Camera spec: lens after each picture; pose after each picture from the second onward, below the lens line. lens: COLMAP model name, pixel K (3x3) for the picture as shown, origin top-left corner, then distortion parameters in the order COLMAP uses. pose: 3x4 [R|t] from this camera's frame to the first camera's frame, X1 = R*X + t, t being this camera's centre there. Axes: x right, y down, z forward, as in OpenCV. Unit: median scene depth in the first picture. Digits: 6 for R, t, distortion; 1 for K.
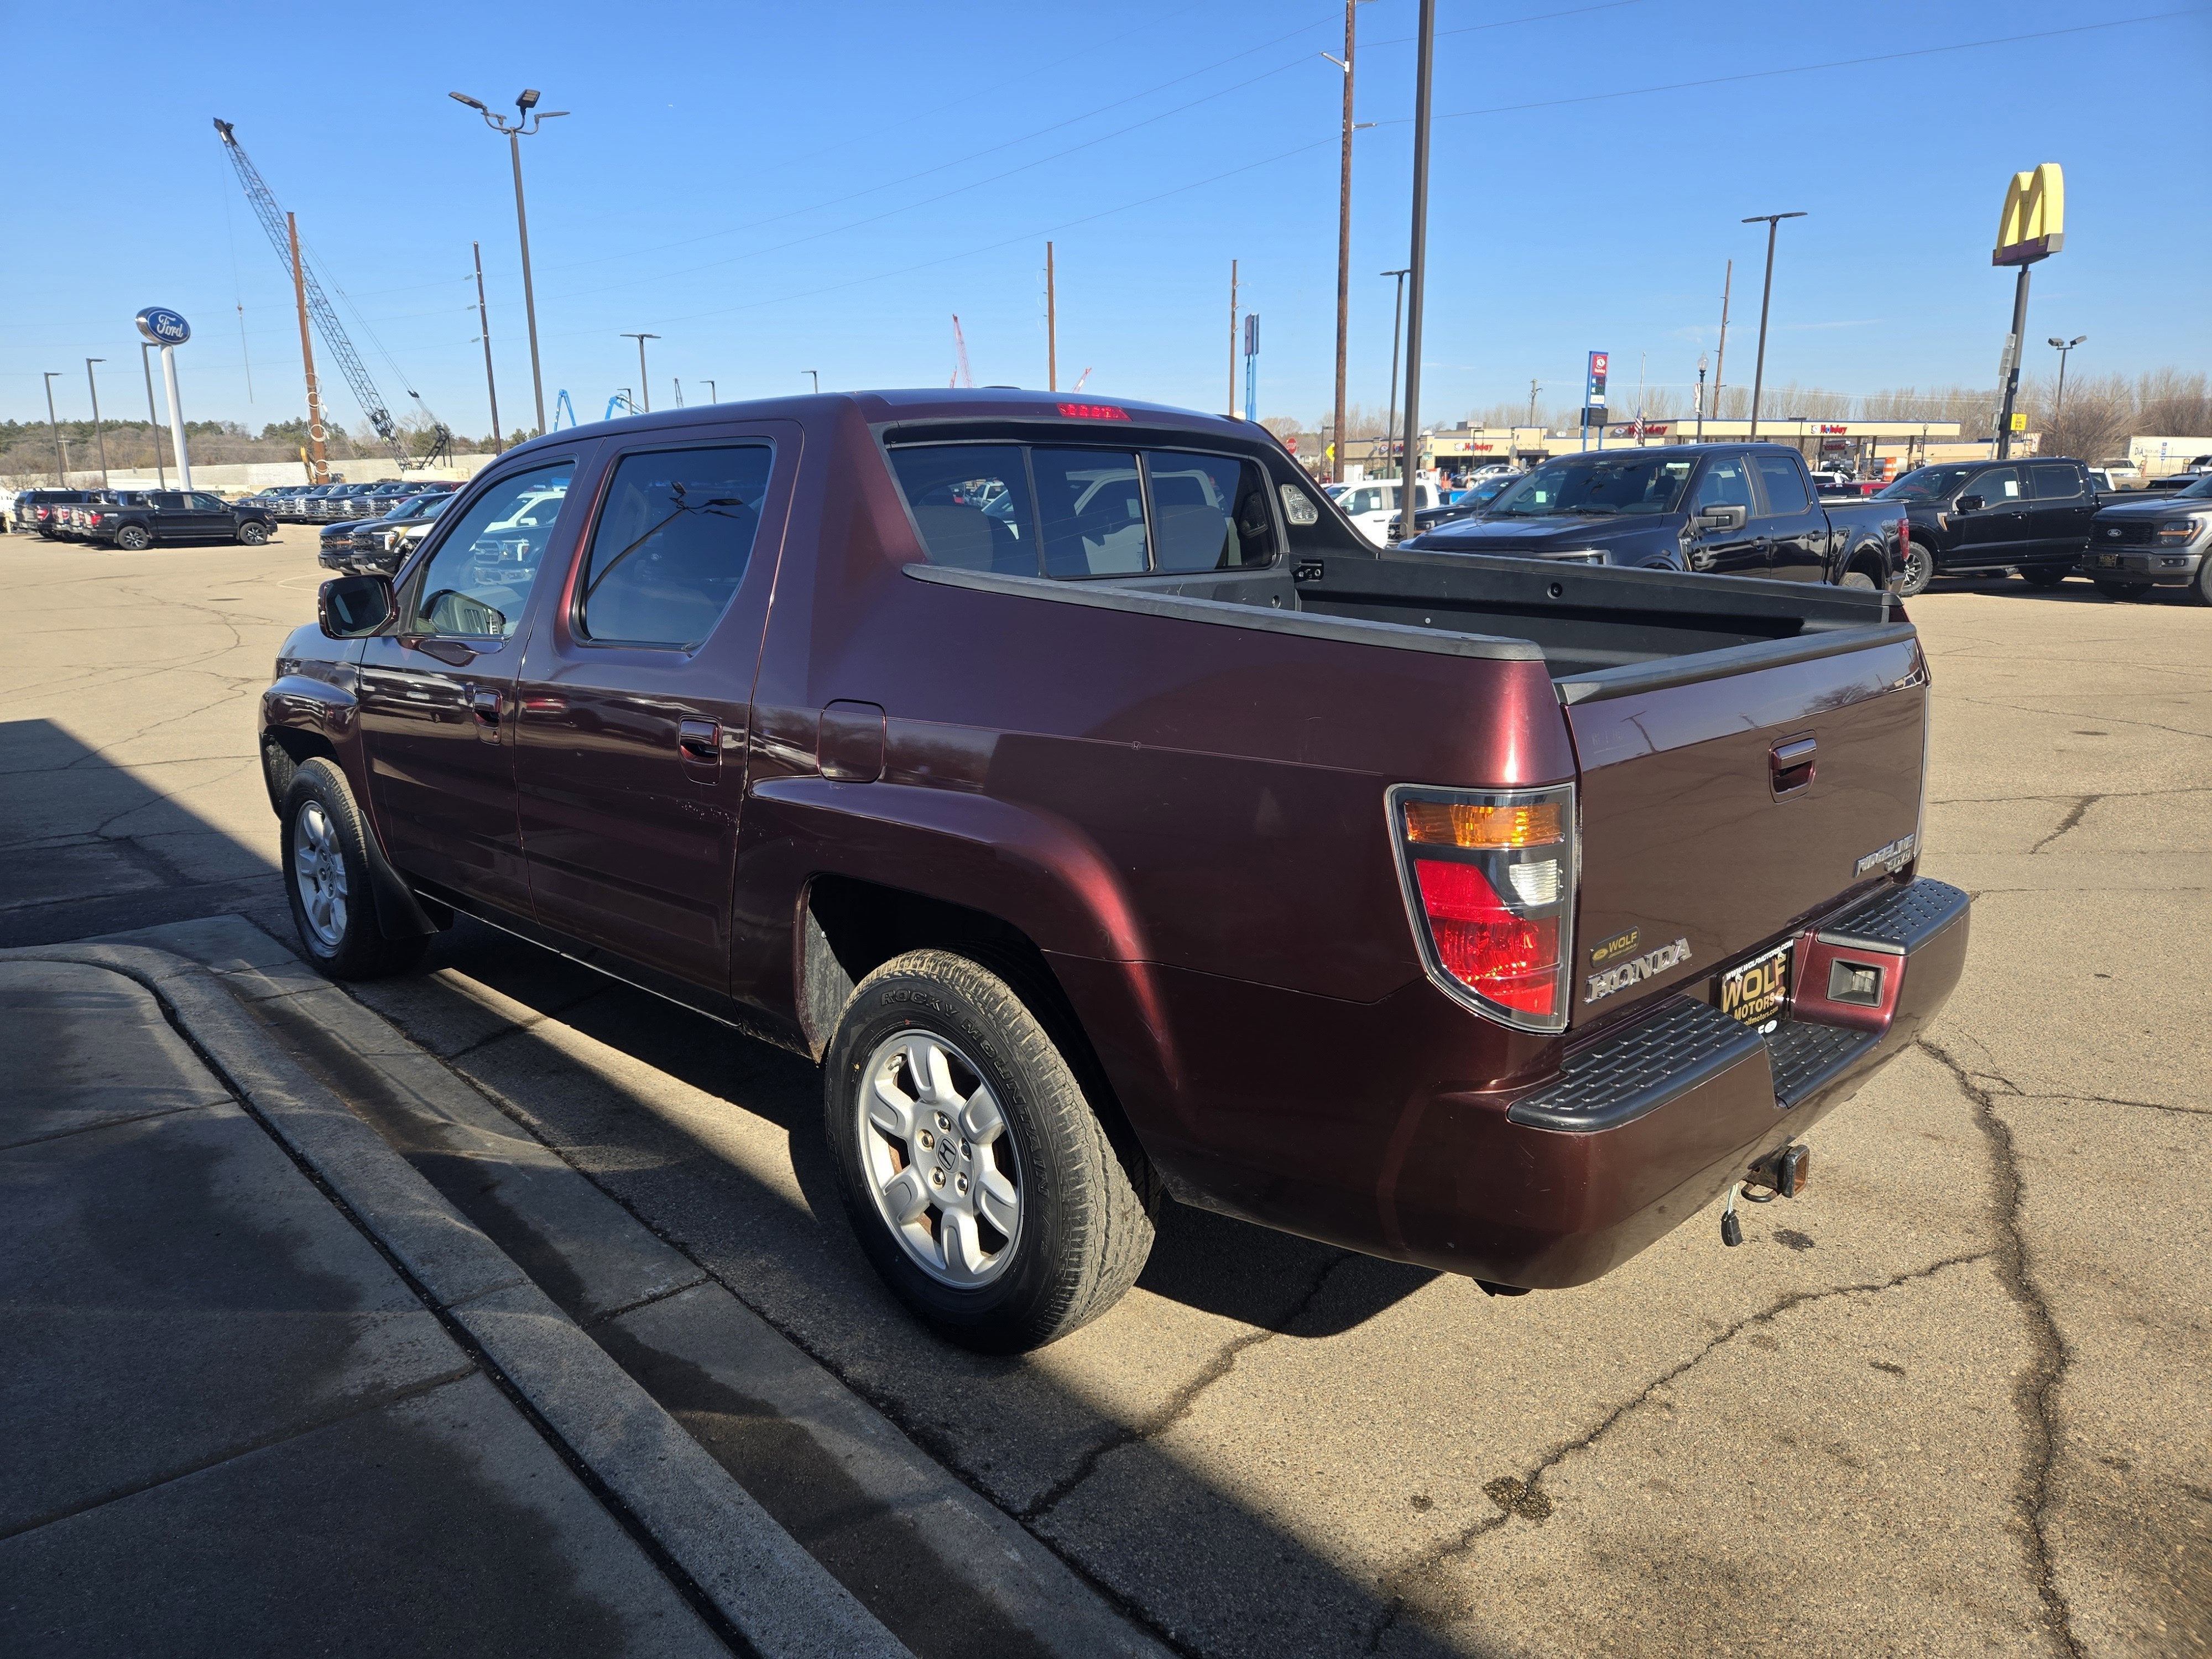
lens RADIAL K [[1453.9, 0, 1080.8], [0, 1453.9, 824.6], [0, 0, 1]] dist [0.061210, -0.049148]
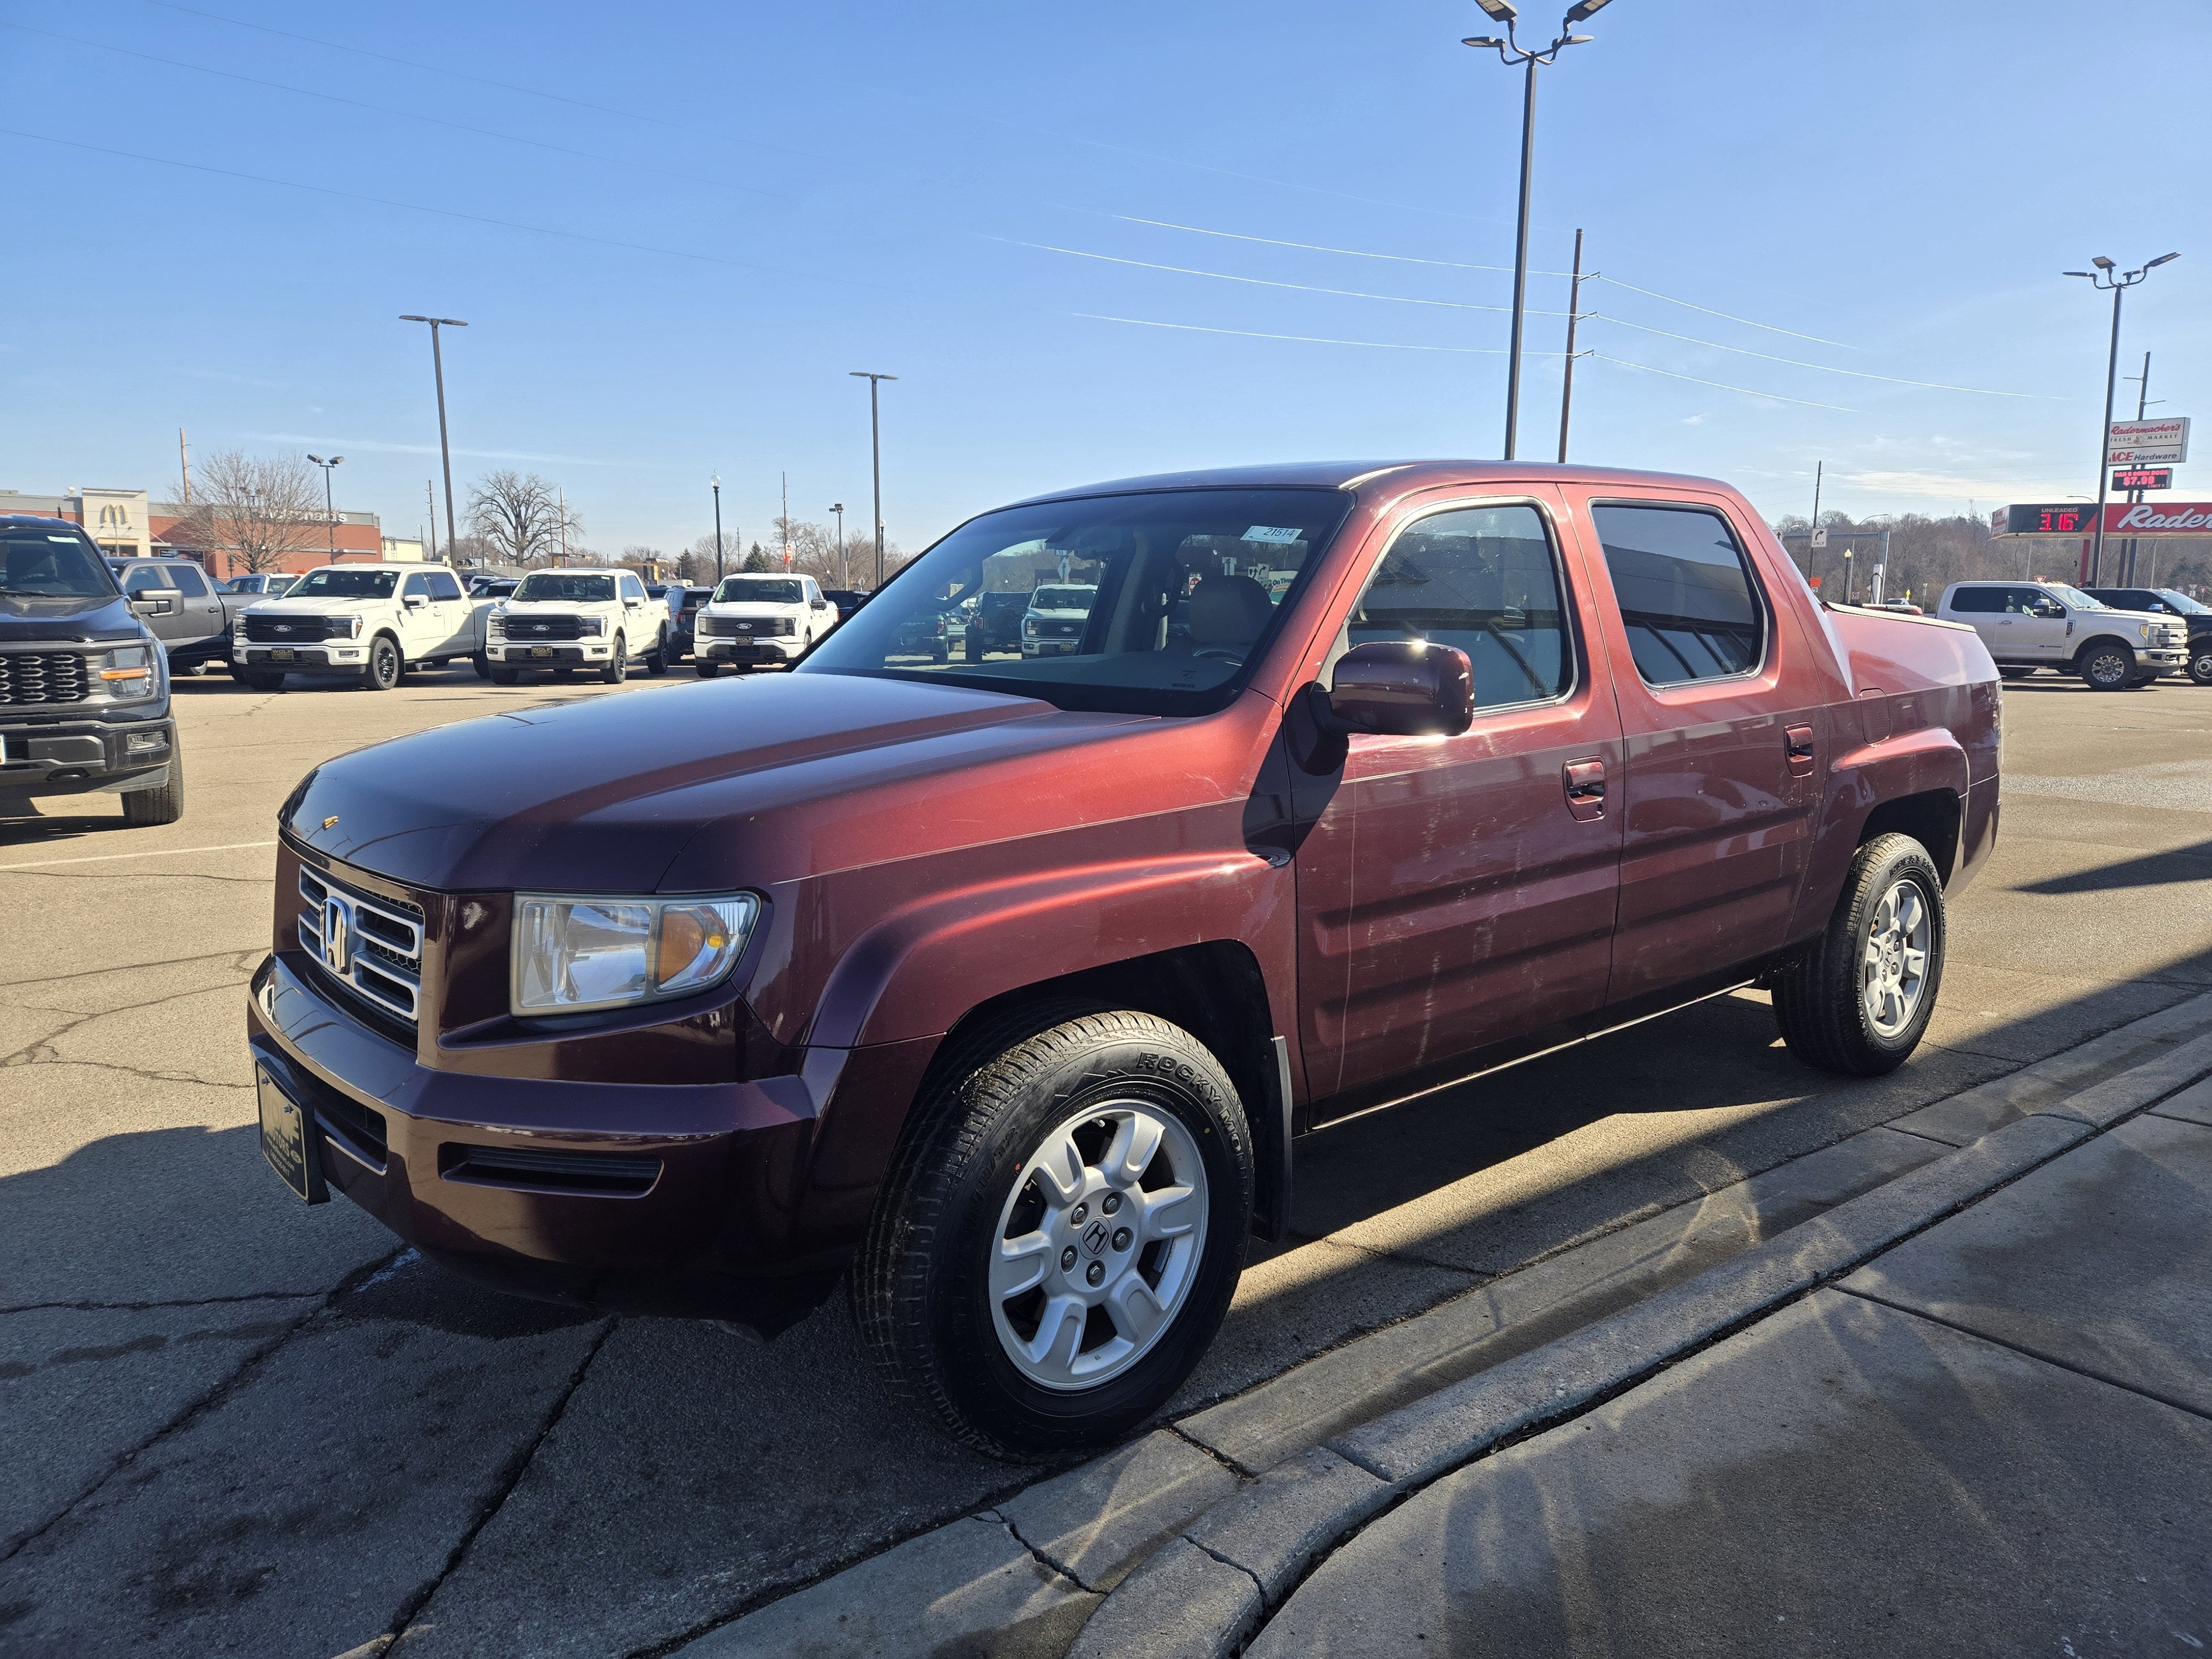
lens RADIAL K [[1450.0, 0, 1111.1], [0, 1450.0, 825.2], [0, 0, 1]] dist [0.070053, -0.058120]
pose [[0.081794, -0.133548, 0.987661, -1.250841], [0.208965, 0.971253, 0.114024, -0.206024], [-0.974497, 0.197060, 0.107350, 1.149914]]
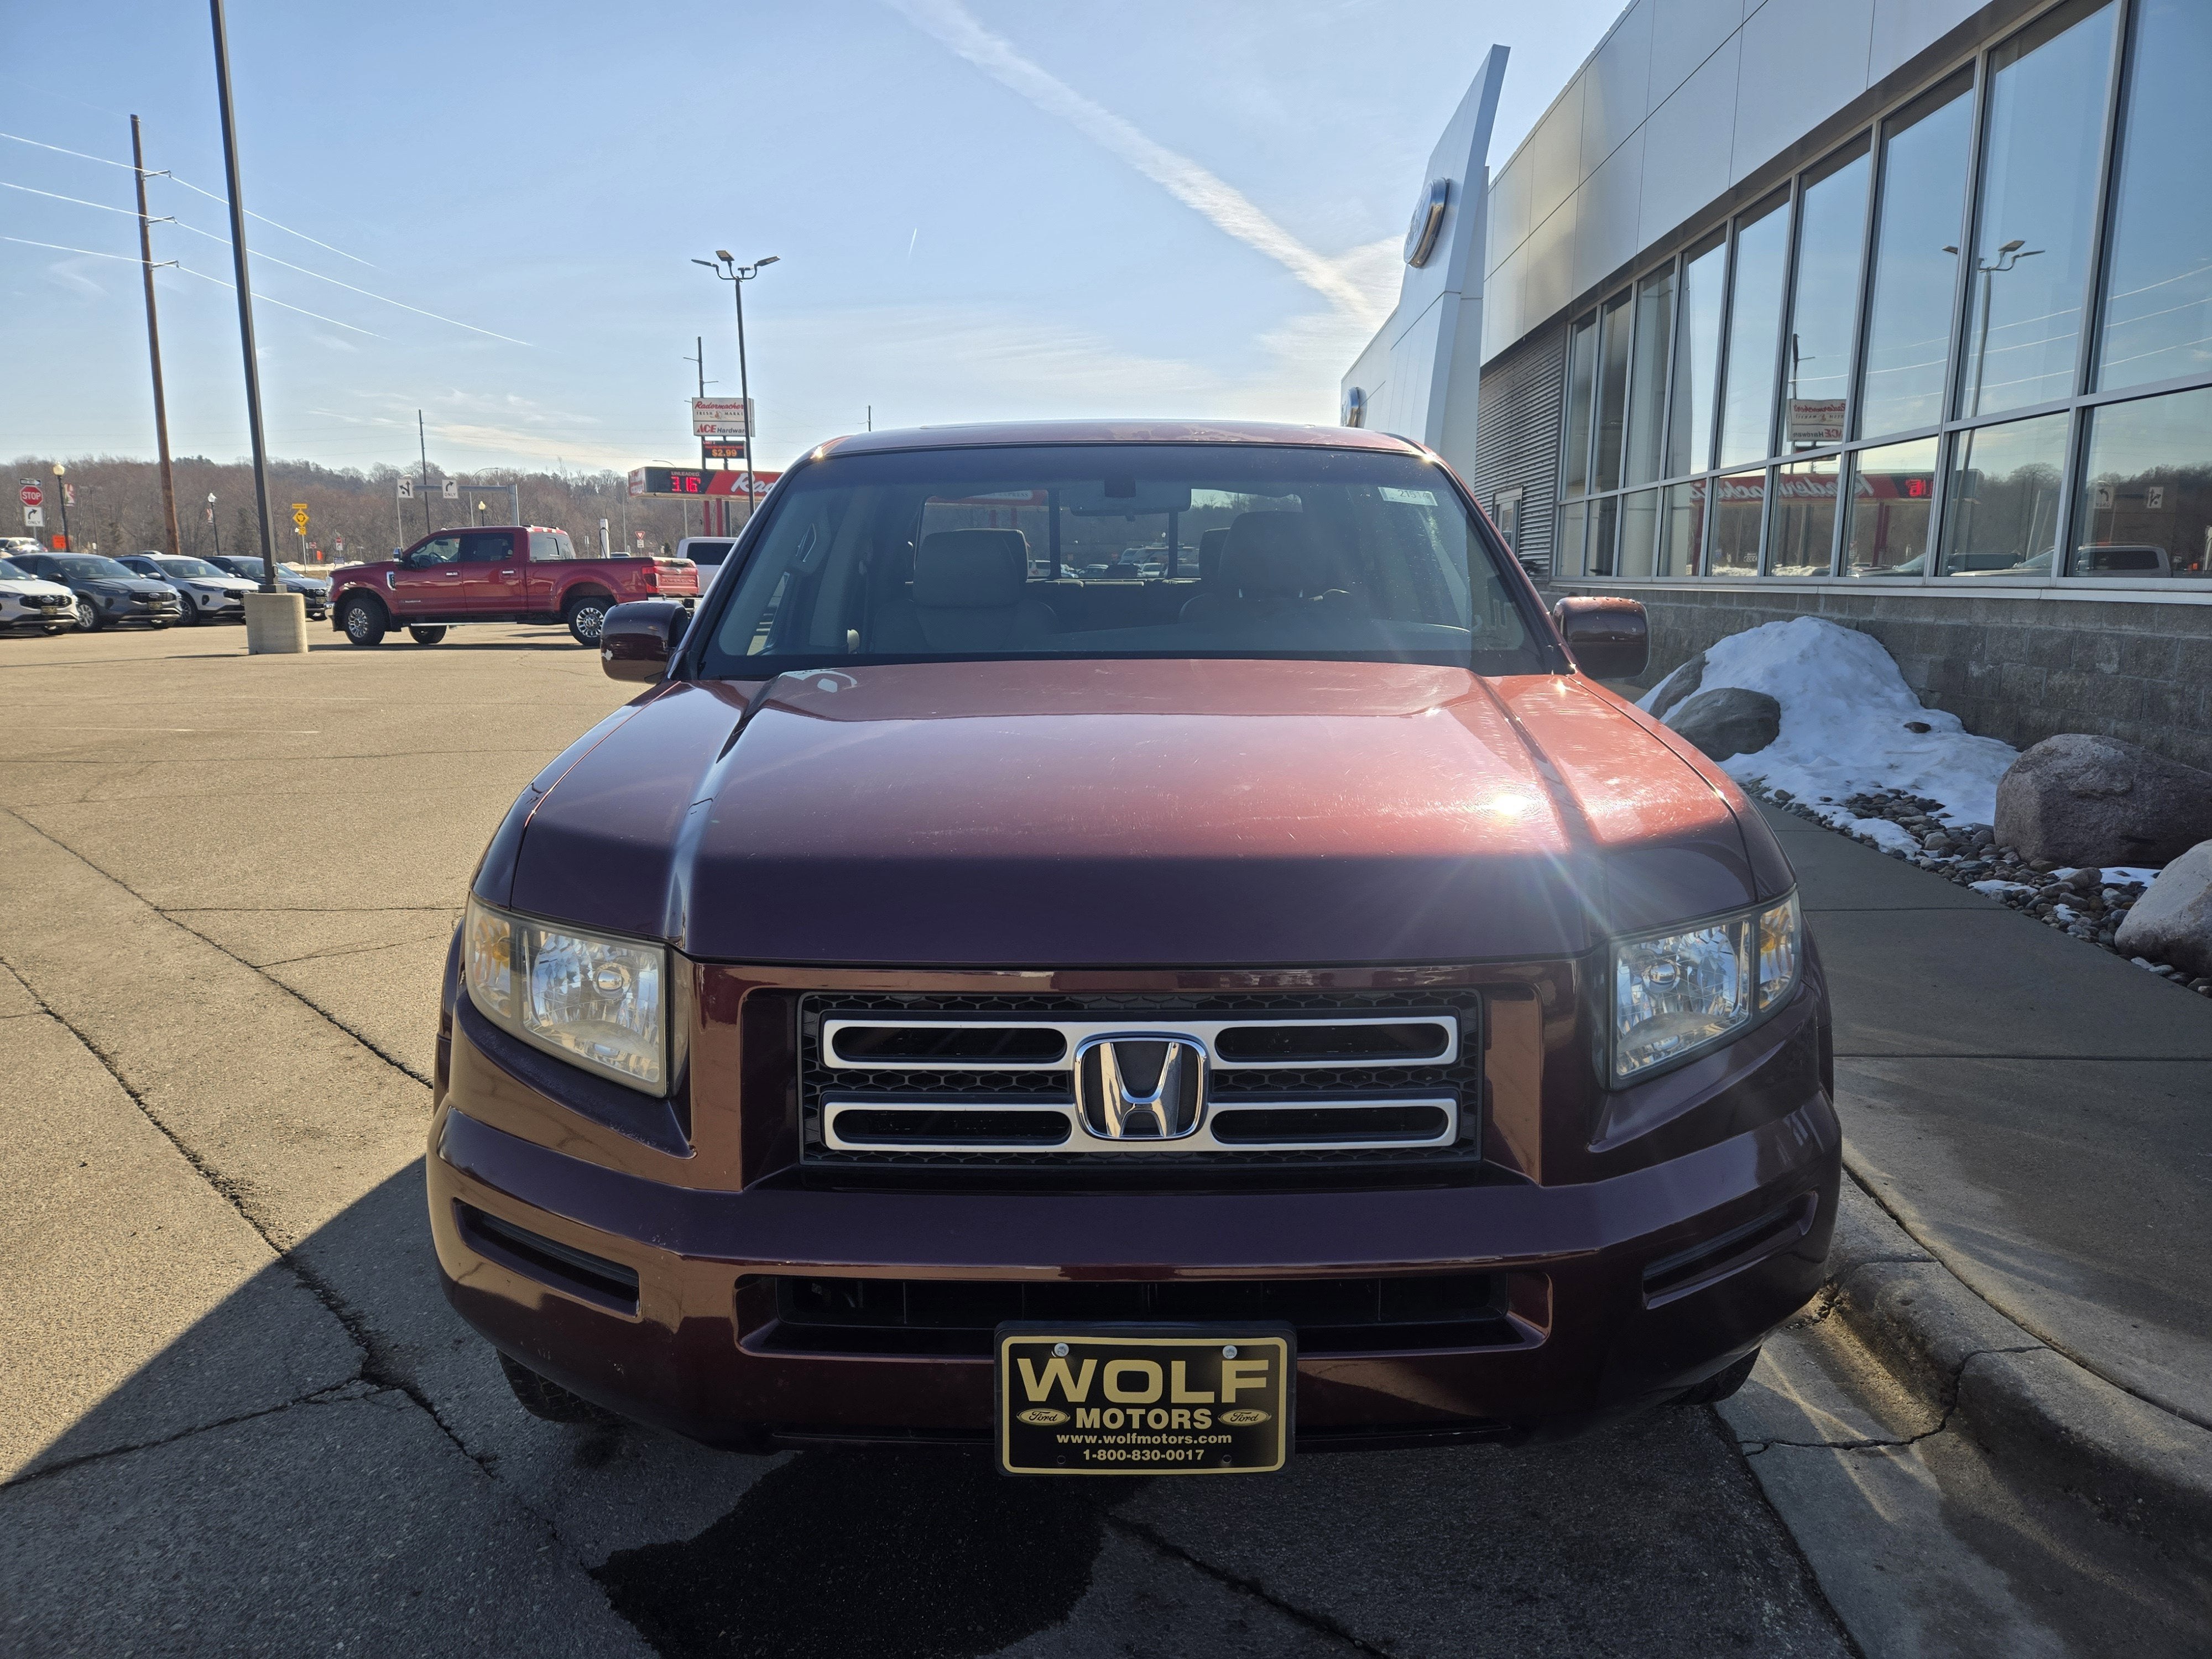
lens RADIAL K [[1501.1, 0, 1106.0], [0, 1501.1, 829.5], [0, 0, 1]] dist [0.001346, 0.001899]
pose [[-0.703064, -0.114068, 0.701919, -0.924215], [0.156893, 0.937848, 0.309557, -0.354801], [-0.693603, 0.327764, -0.641471, 1.822012]]
